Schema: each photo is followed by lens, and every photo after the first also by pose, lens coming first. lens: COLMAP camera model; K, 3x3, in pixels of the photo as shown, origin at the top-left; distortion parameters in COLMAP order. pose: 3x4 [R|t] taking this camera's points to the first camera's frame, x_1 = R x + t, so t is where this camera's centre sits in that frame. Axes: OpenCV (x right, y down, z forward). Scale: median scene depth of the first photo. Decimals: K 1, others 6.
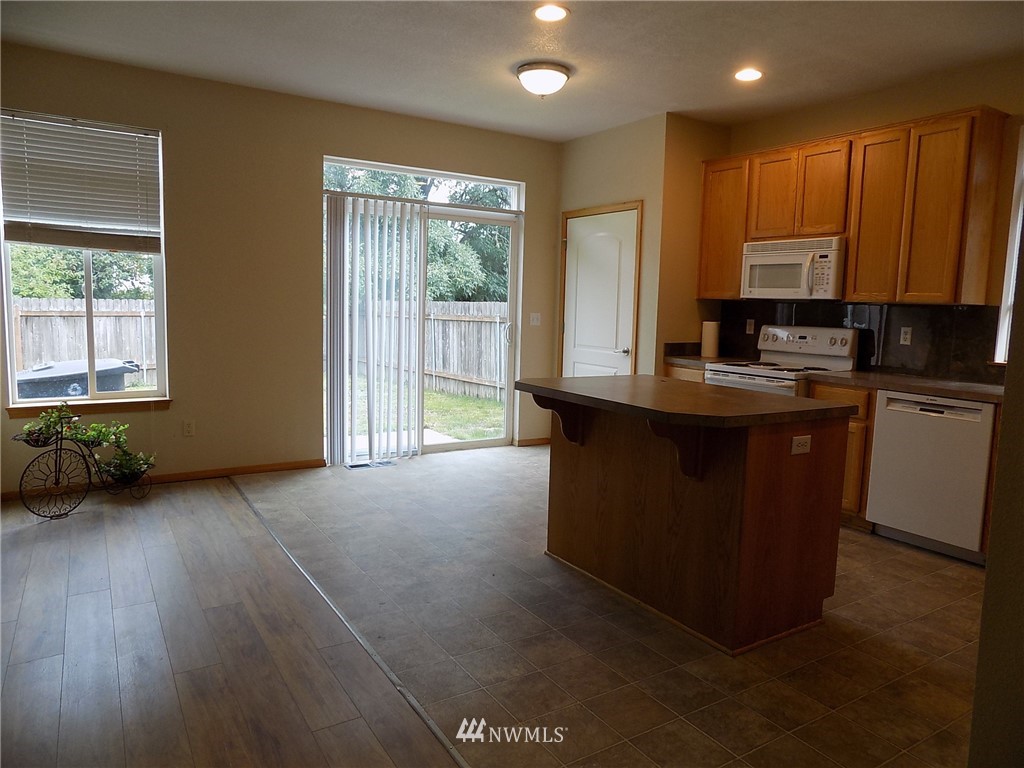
lens RADIAL K [[690.1, 0, 516.5], [0, 690.1, 379.0], [0, 0, 1]] dist [-0.074944, 0.072954]
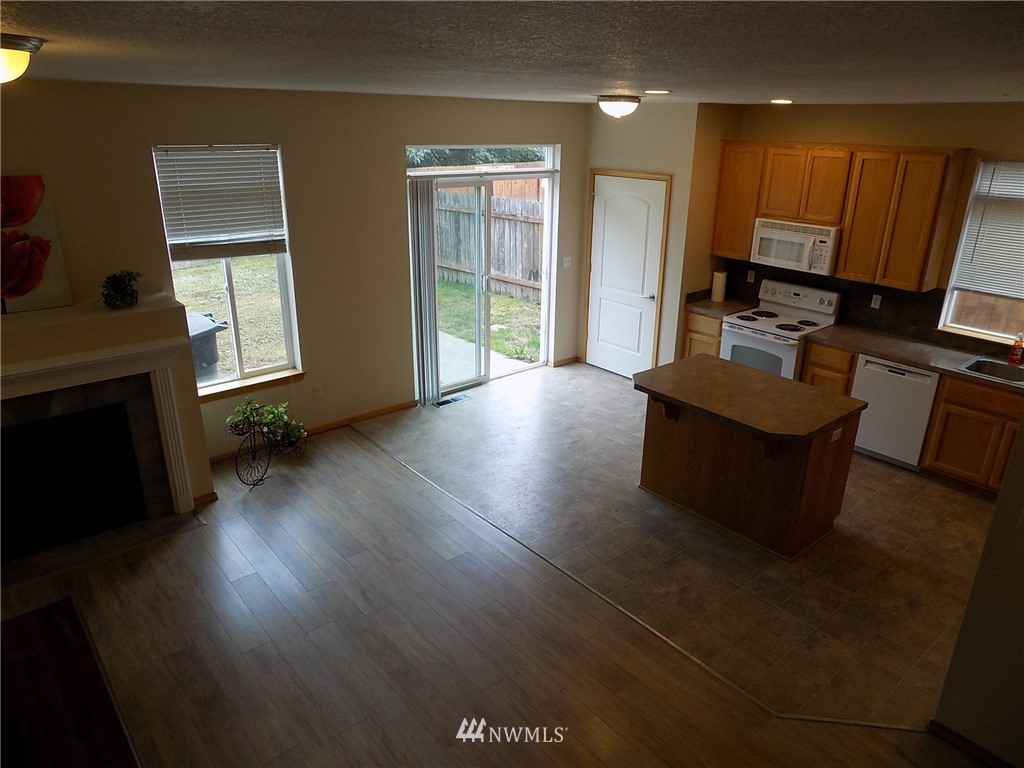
lens RADIAL K [[690.1, 0, 516.5], [0, 690.1, 379.0], [0, 0, 1]] dist [-0.074944, 0.072954]
pose [[0.990817, -0.059188, 0.121567, -0.295985], [0.027418, 0.968370, 0.248008, -0.260015], [-0.132401, -0.242397, 0.961100, -0.230091]]
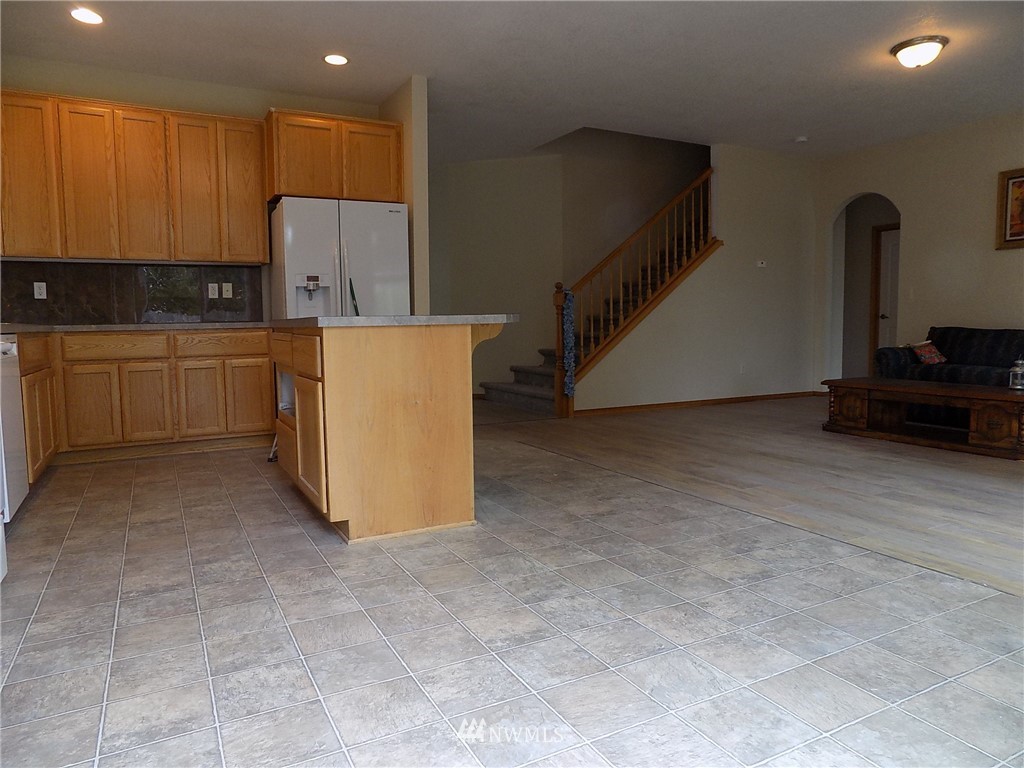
lens RADIAL K [[690.1, 0, 516.5], [0, 690.1, 379.0], [0, 0, 1]] dist [-0.074944, 0.072954]
pose [[-0.997055, -0.024062, 0.072822, -0.051008], [-0.009683, 0.981406, 0.191698, -0.067469], [-0.076080, 0.190428, -0.978749, 1.432578]]
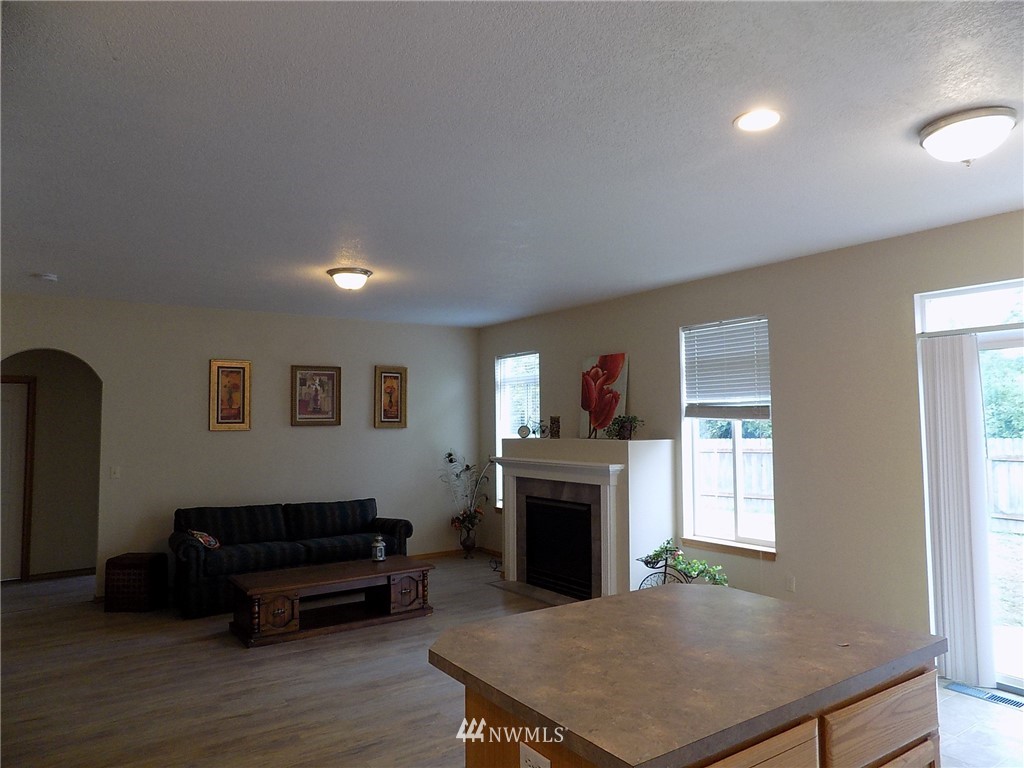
lens RADIAL K [[691.4, 0, 516.2], [0, 691.4, 368.2], [0, 0, 1]] dist [-0.090613, 0.082507]
pose [[0.037835, -0.106467, -0.993596, 0.611653], [-0.094982, 0.989423, -0.109636, -0.106231], [0.994760, 0.098522, 0.027322, 0.551930]]
